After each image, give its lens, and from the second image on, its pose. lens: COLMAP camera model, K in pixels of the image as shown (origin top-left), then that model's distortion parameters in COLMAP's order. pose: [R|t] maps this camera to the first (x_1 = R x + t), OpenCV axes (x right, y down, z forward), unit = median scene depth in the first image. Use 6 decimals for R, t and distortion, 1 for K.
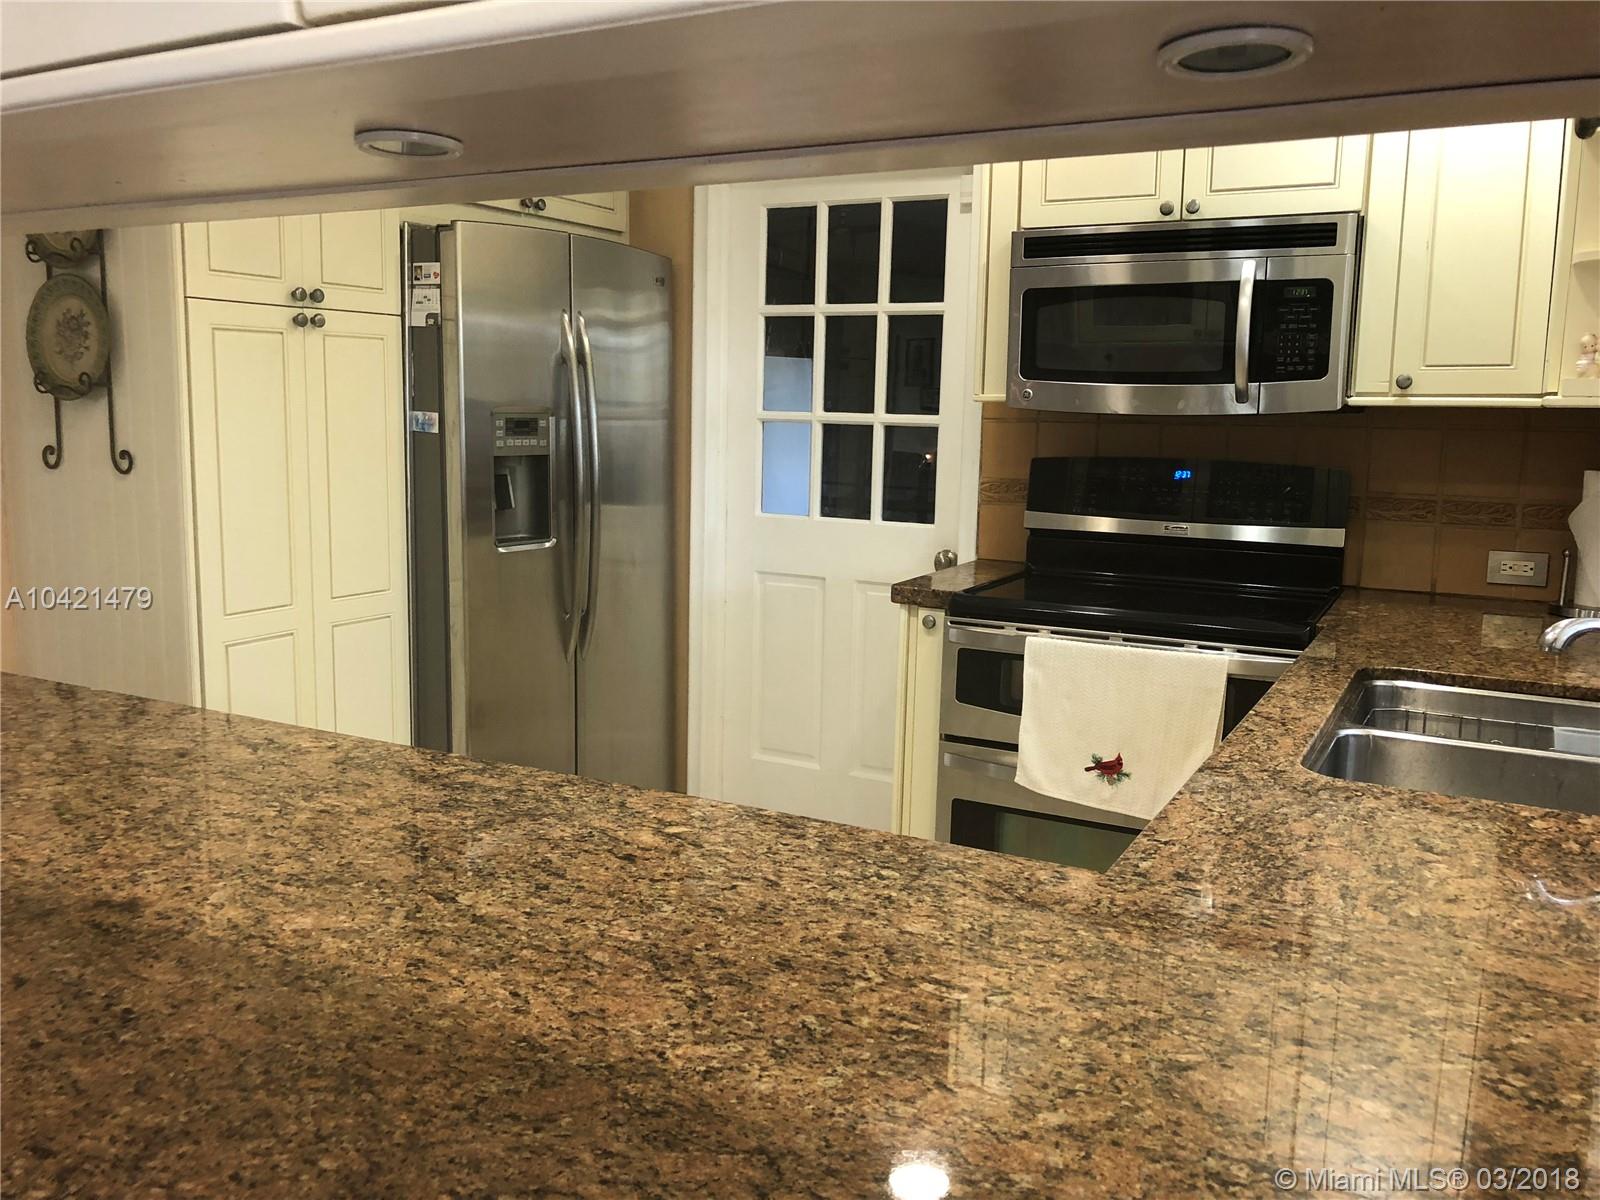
lens RADIAL K [[1304.3, 0, 783.6], [0, 1304.3, 593.1], [0, 0, 1]] dist [0.043316, -0.046347]
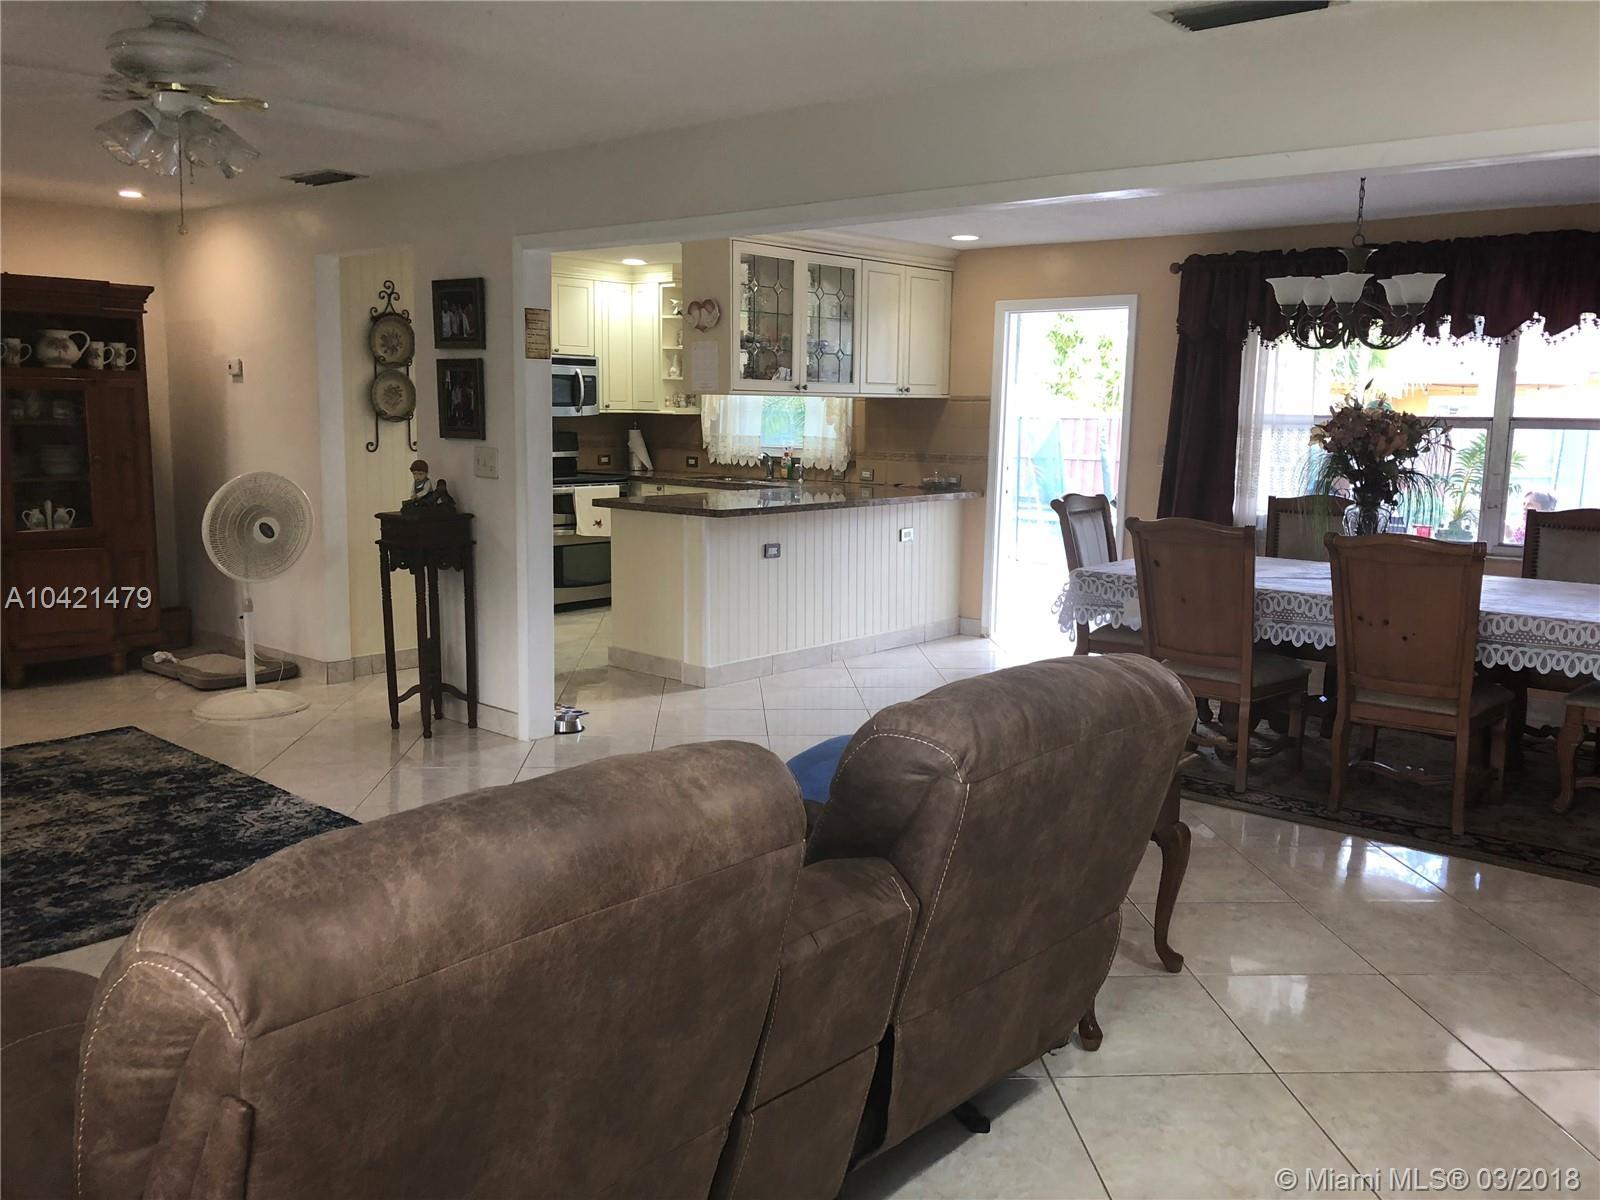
lens RADIAL K [[1304.3, 0, 783.6], [0, 1304.3, 593.1], [0, 0, 1]] dist [0.043316, -0.046347]
pose [[0.233169, -0.154120, 0.960145, -2.666721], [0.126679, 0.983761, 0.127147, -0.052492], [-0.964150, 0.091983, 0.248907, -0.250244]]
